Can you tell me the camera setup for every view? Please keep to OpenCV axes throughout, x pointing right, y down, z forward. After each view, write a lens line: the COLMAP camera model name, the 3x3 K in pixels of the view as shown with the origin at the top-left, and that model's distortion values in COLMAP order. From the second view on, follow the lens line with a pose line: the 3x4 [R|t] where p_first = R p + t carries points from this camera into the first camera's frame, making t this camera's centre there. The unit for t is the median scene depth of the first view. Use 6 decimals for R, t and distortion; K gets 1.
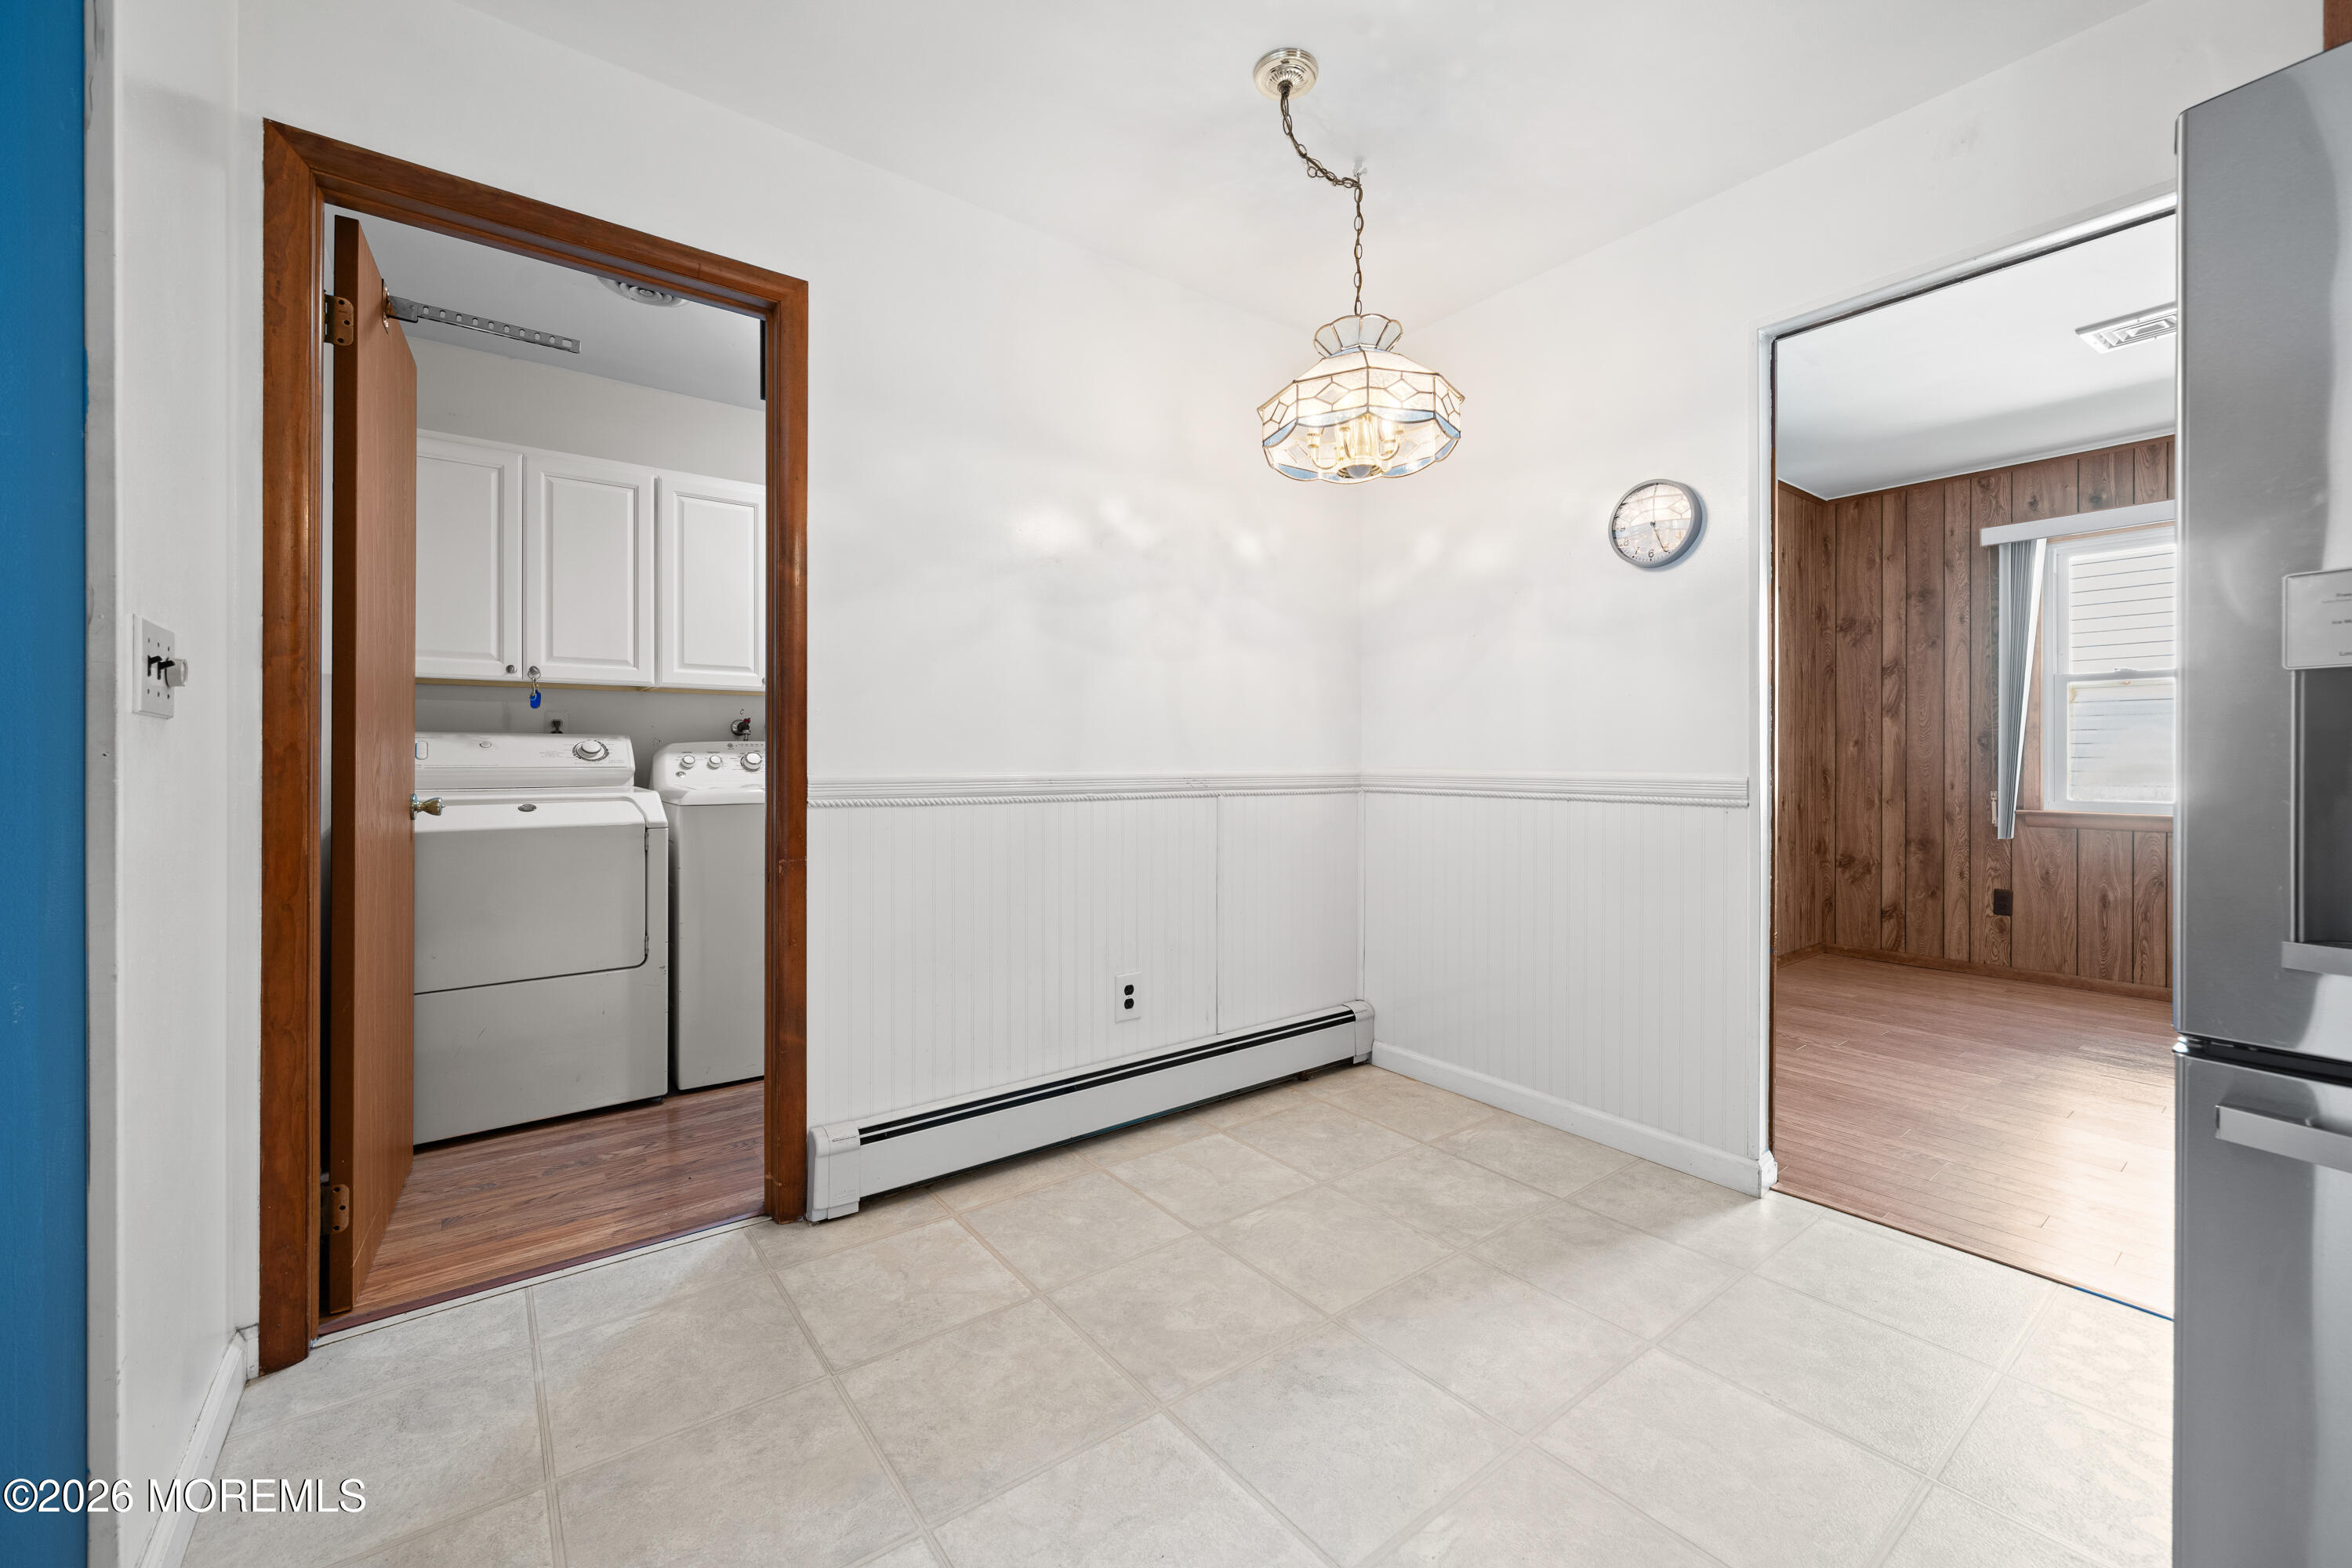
lens RADIAL K [[929.8, 0, 1163.7], [0, 929.8, 756.0], [0, 0, 1]] dist [-0.003901, 0.000776]
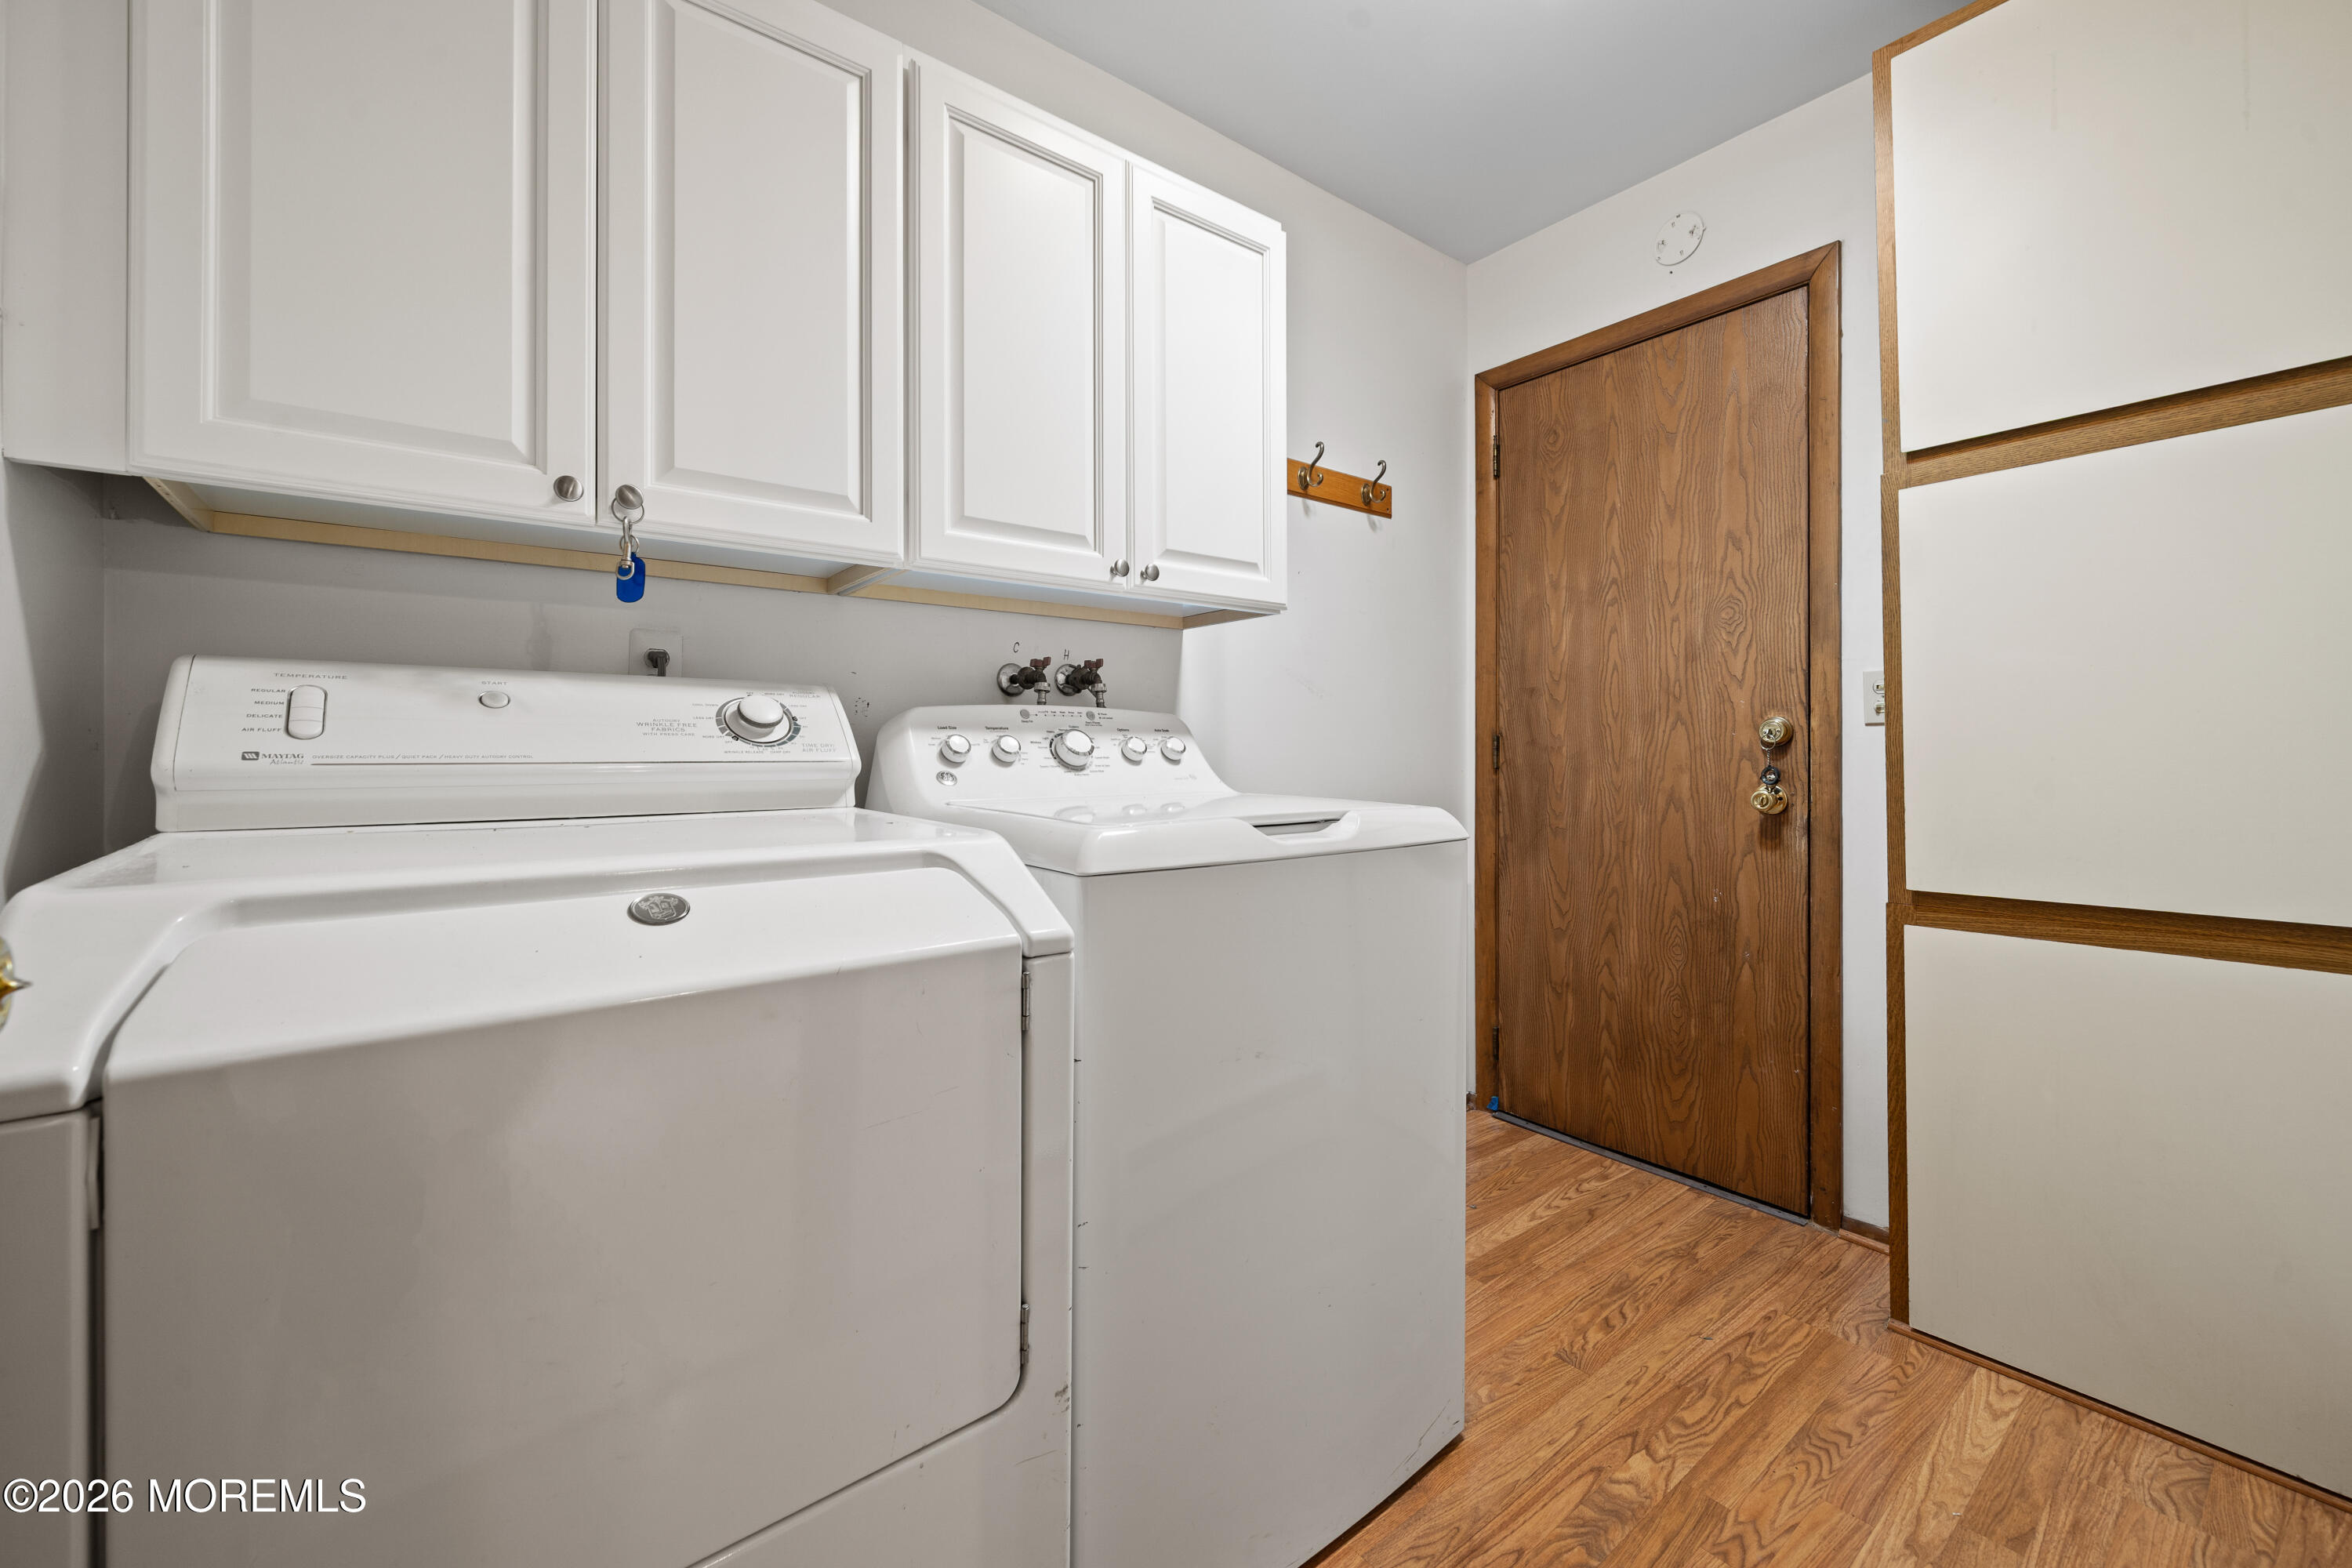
lens RADIAL K [[929.8, 0, 1168.2], [0, 929.8, 751.6], [0, 0, 1]] dist [-0.003901, 0.000776]
pose [[0.999996, -0.001186, 0.002632, -0.441767], [0.001192, 0.999996, -0.002383, 0.009144], [-0.002629, 0.002386, 0.999994, 0.599462]]
